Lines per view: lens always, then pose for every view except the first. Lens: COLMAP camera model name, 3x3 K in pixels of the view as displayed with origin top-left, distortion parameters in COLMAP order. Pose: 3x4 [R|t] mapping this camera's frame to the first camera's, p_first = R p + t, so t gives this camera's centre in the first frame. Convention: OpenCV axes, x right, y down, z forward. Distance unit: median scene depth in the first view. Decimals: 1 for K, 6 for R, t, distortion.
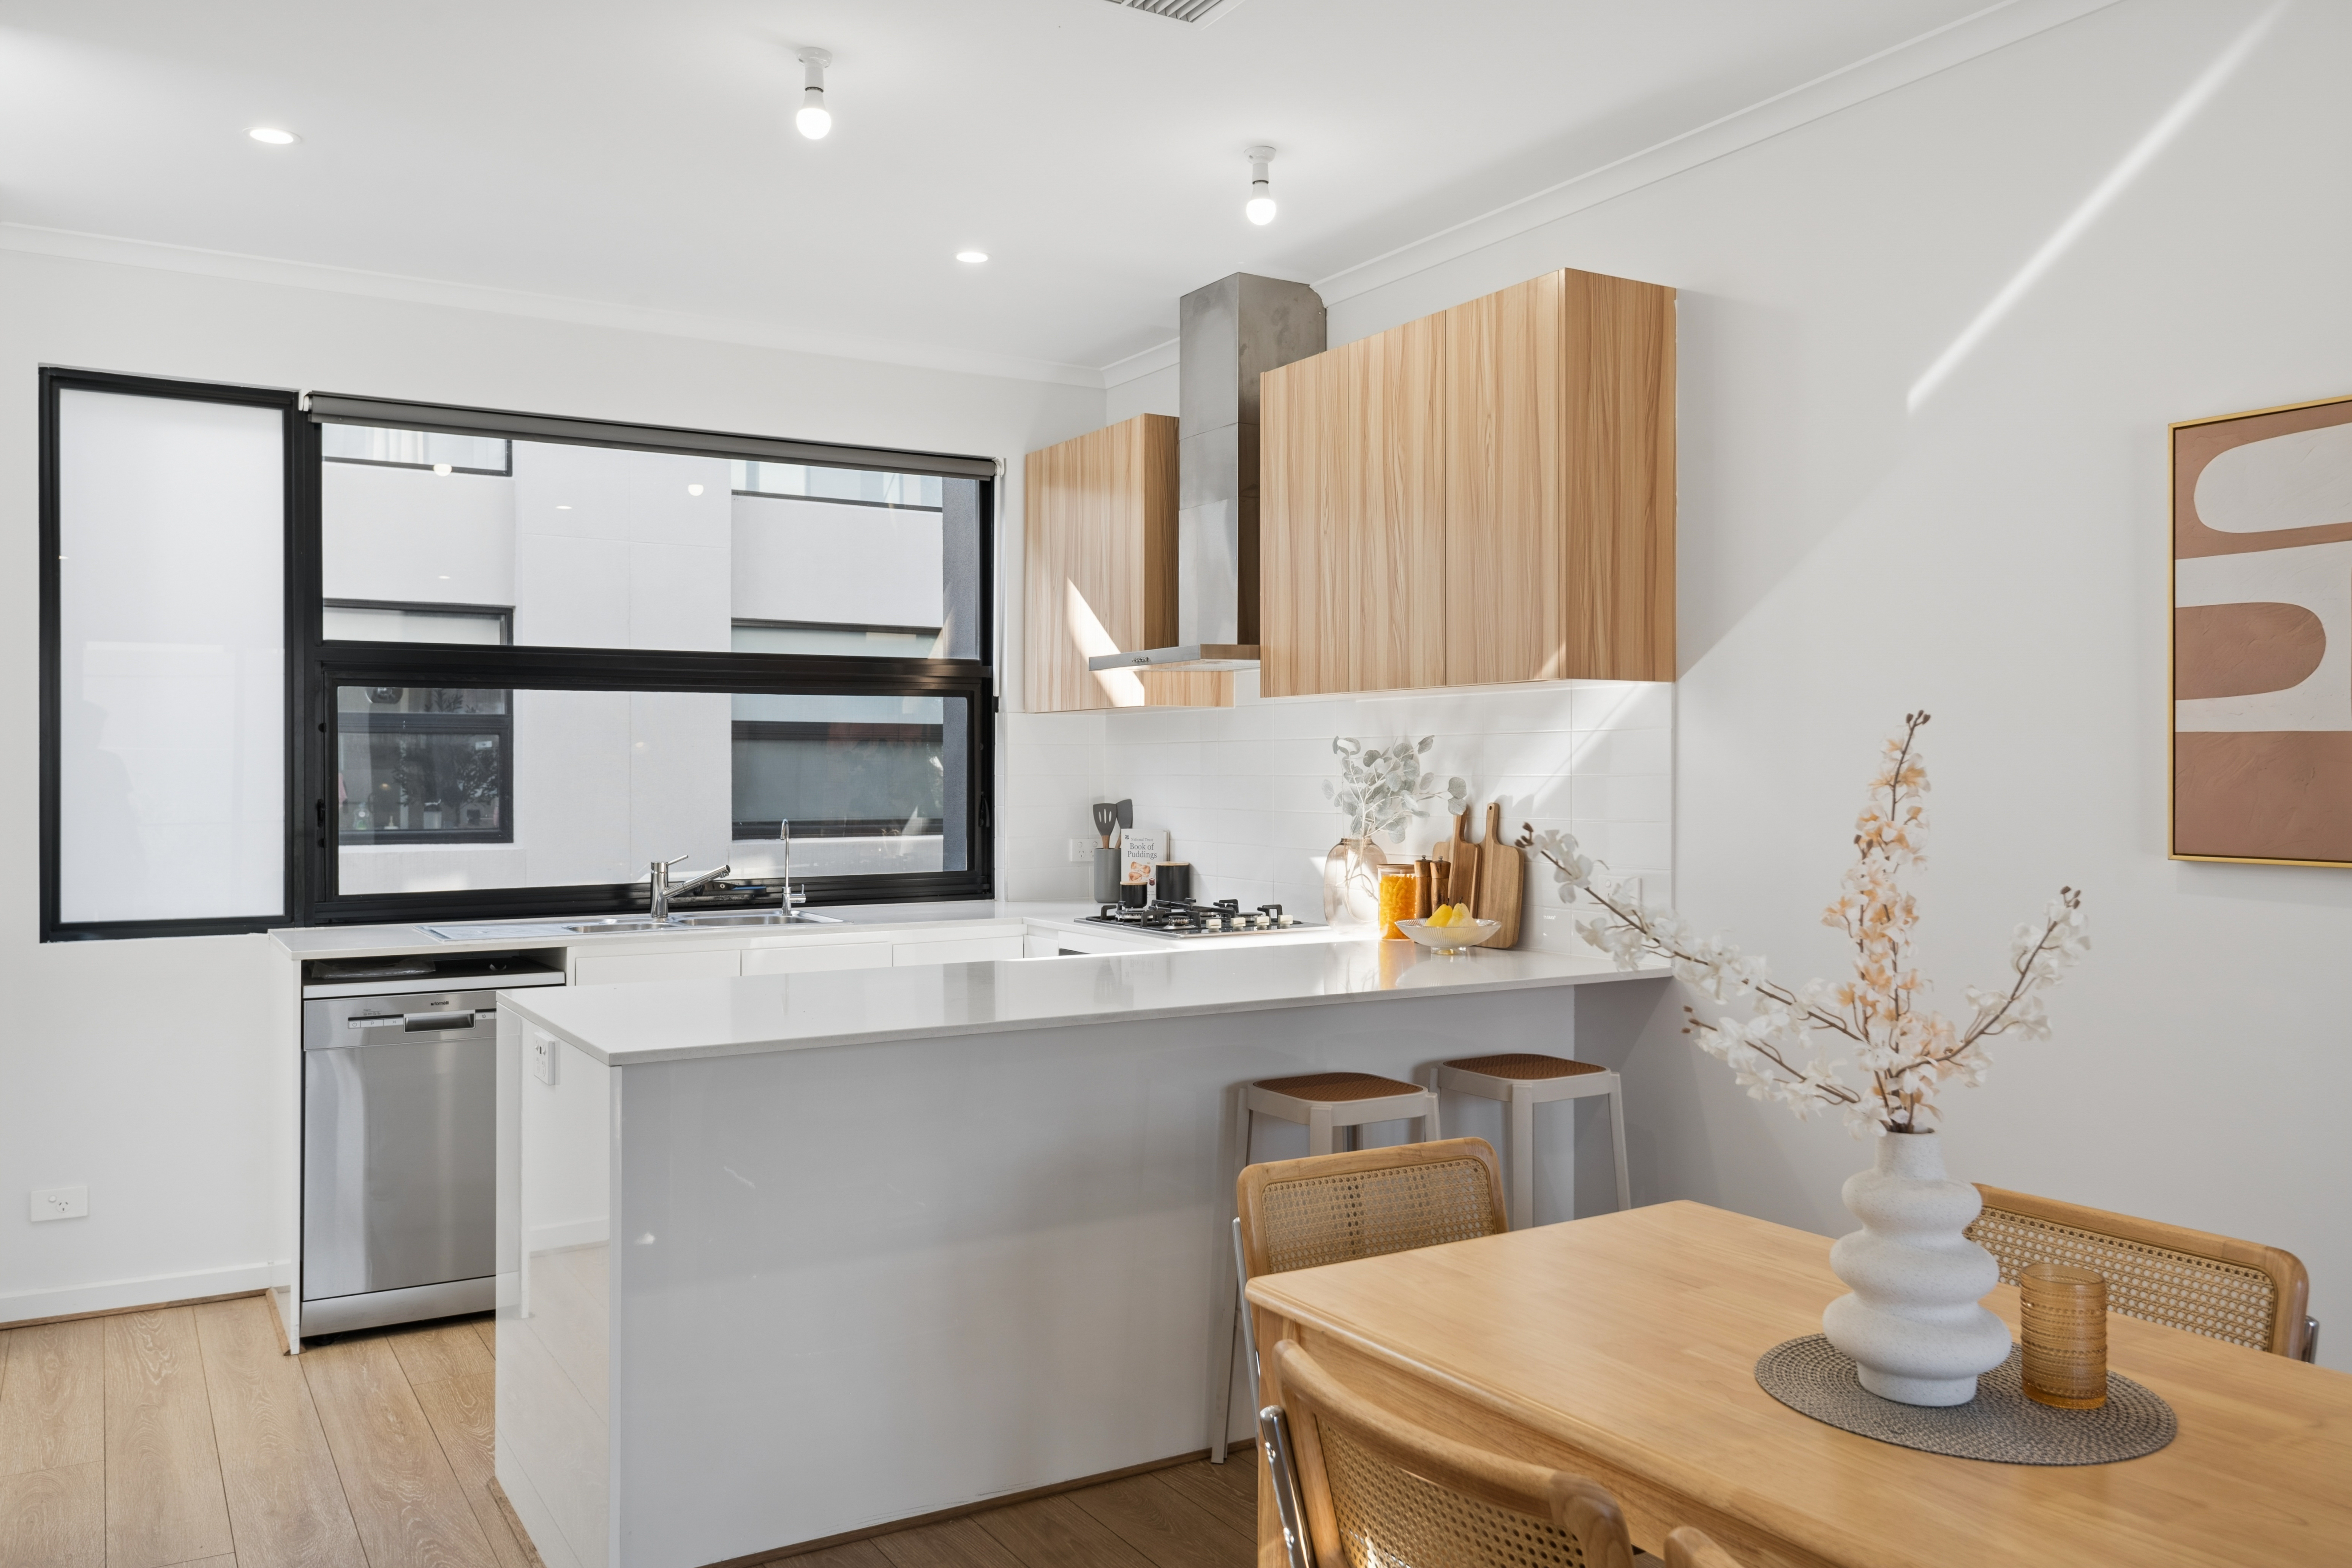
lens RADIAL K [[1757.6, 0, 1184.3], [0, 1757.6, 788.2], [0, 0, 1]] dist [0.020707, -0.017049]
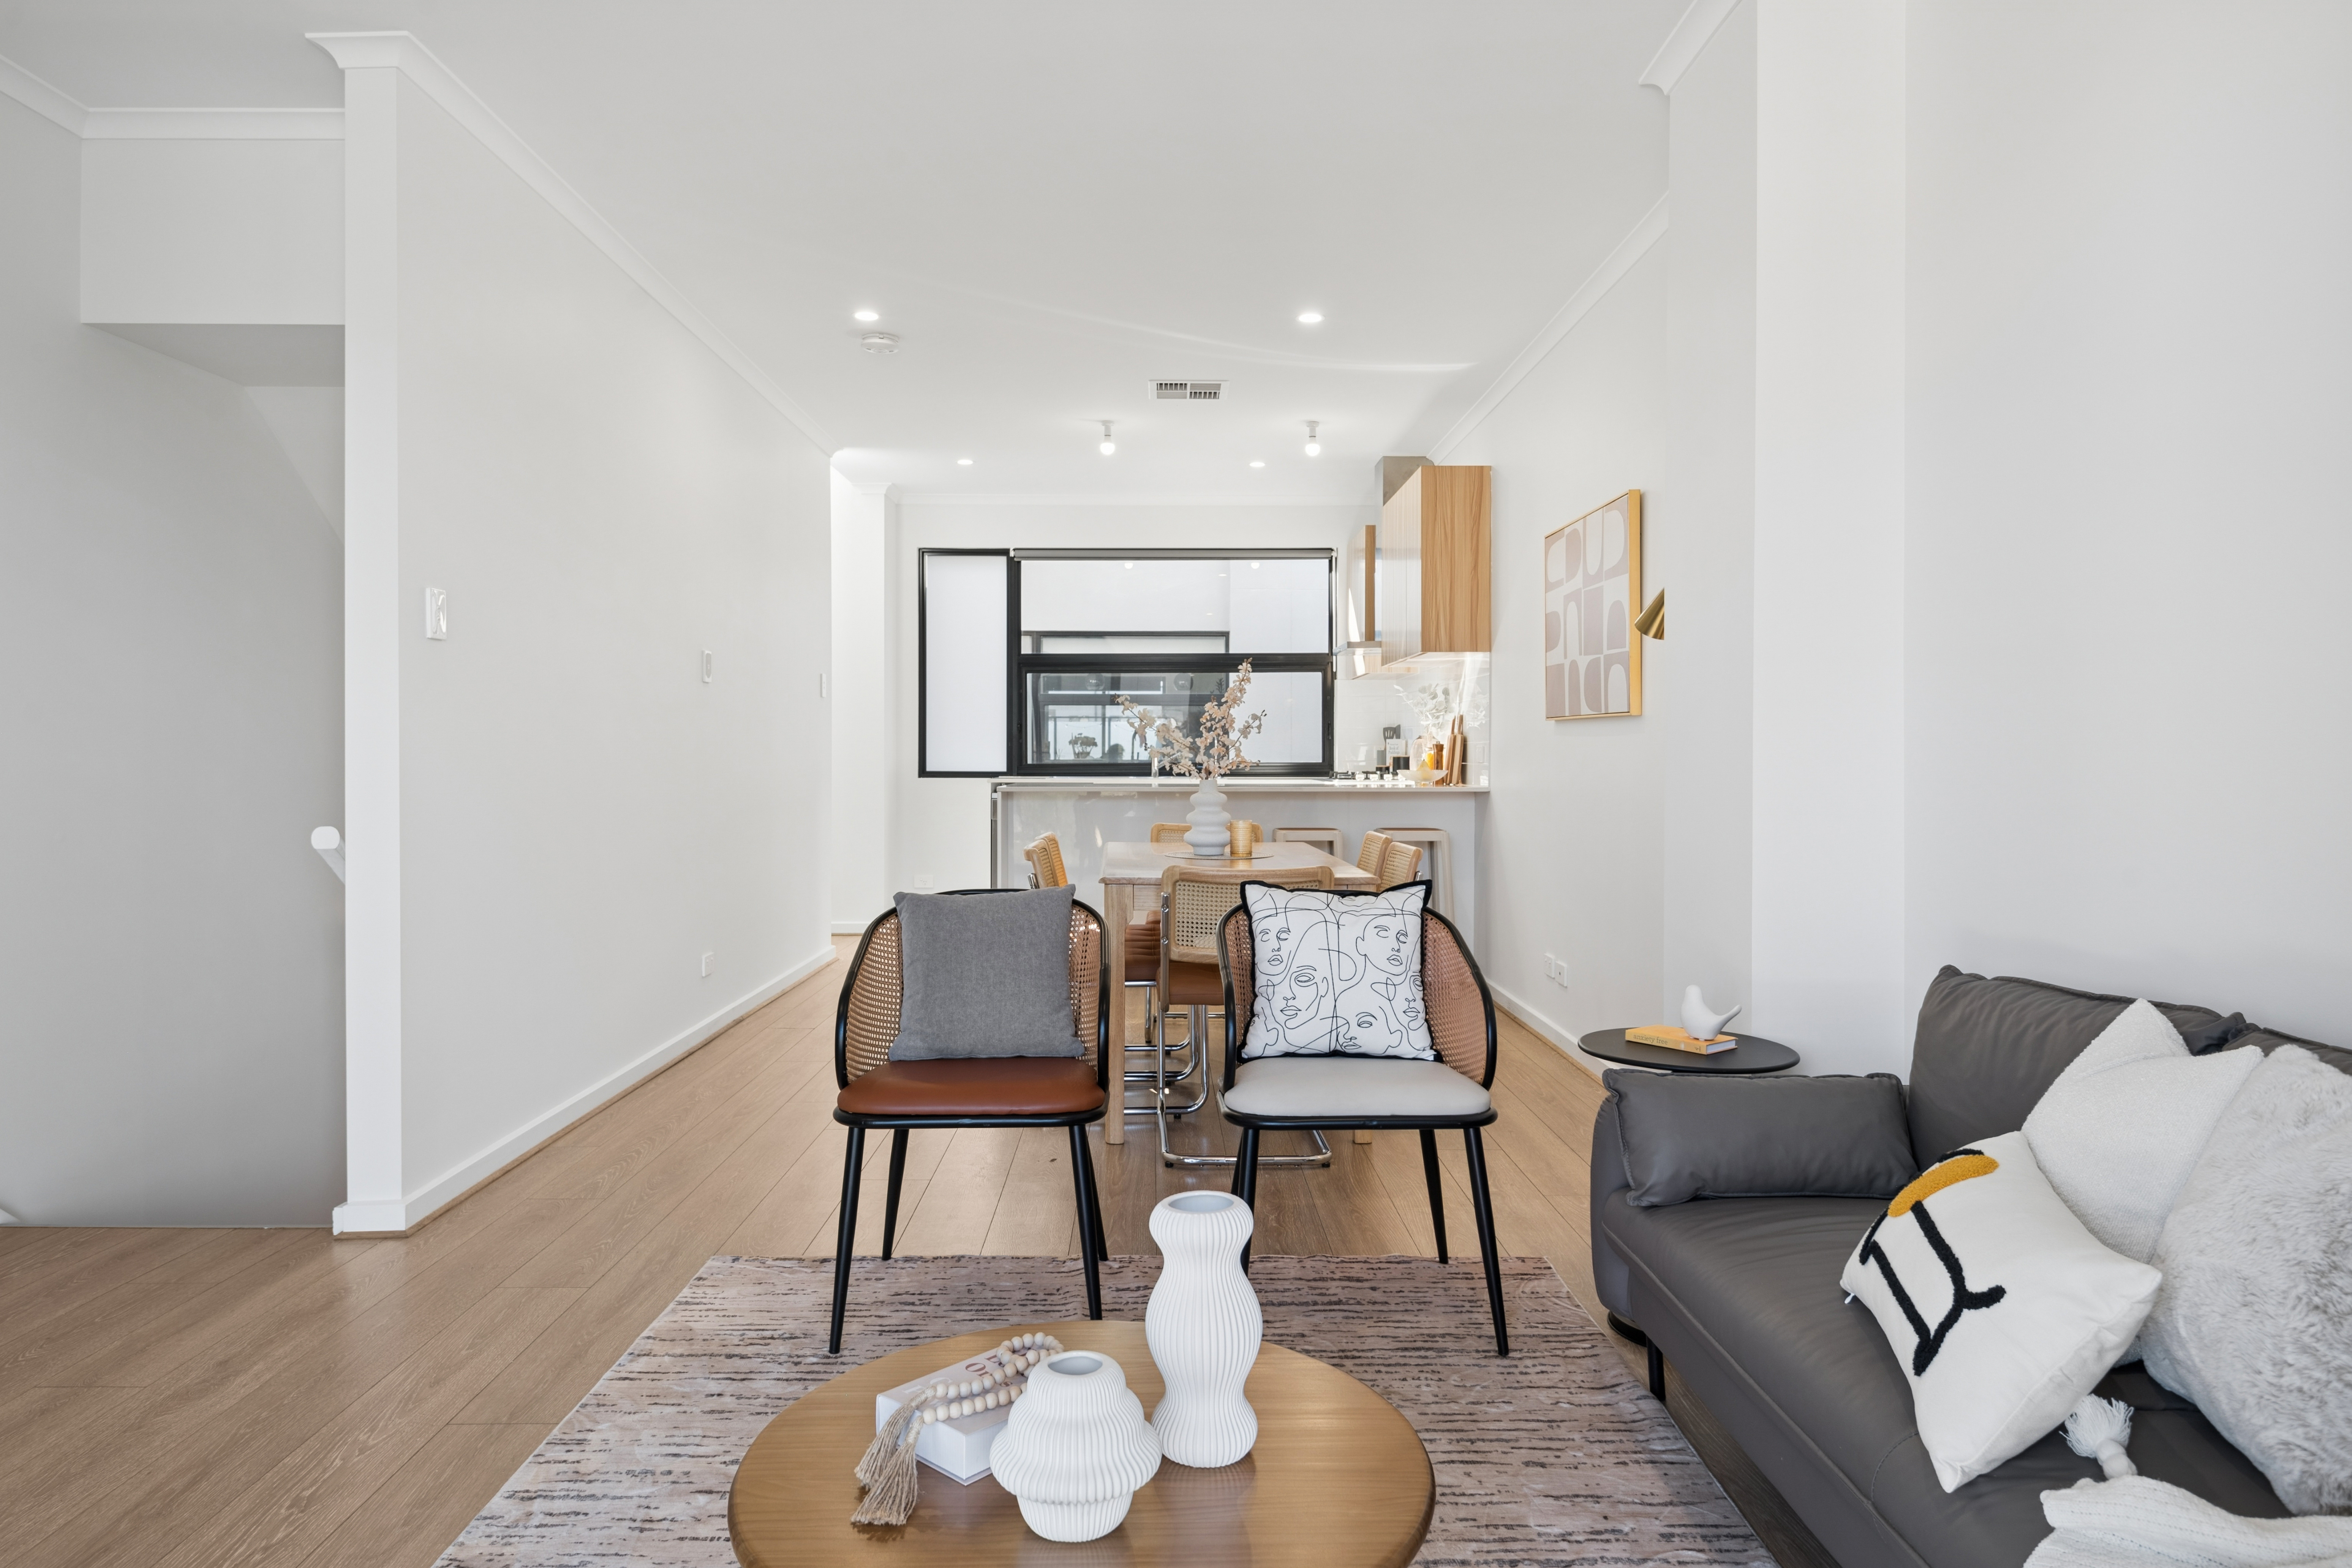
lens RADIAL K [[1460.2, 0, 1179.5], [0, 1460.2, 750.1], [0, 0, 1]] dist [-0.007355, -0.005027]
pose [[0.858443, 0.001612, -0.512906, 0.677843], [-0.007718, 0.999922, -0.009774, 0.060784], [0.512850, 0.012349, 0.858389, -0.541949]]
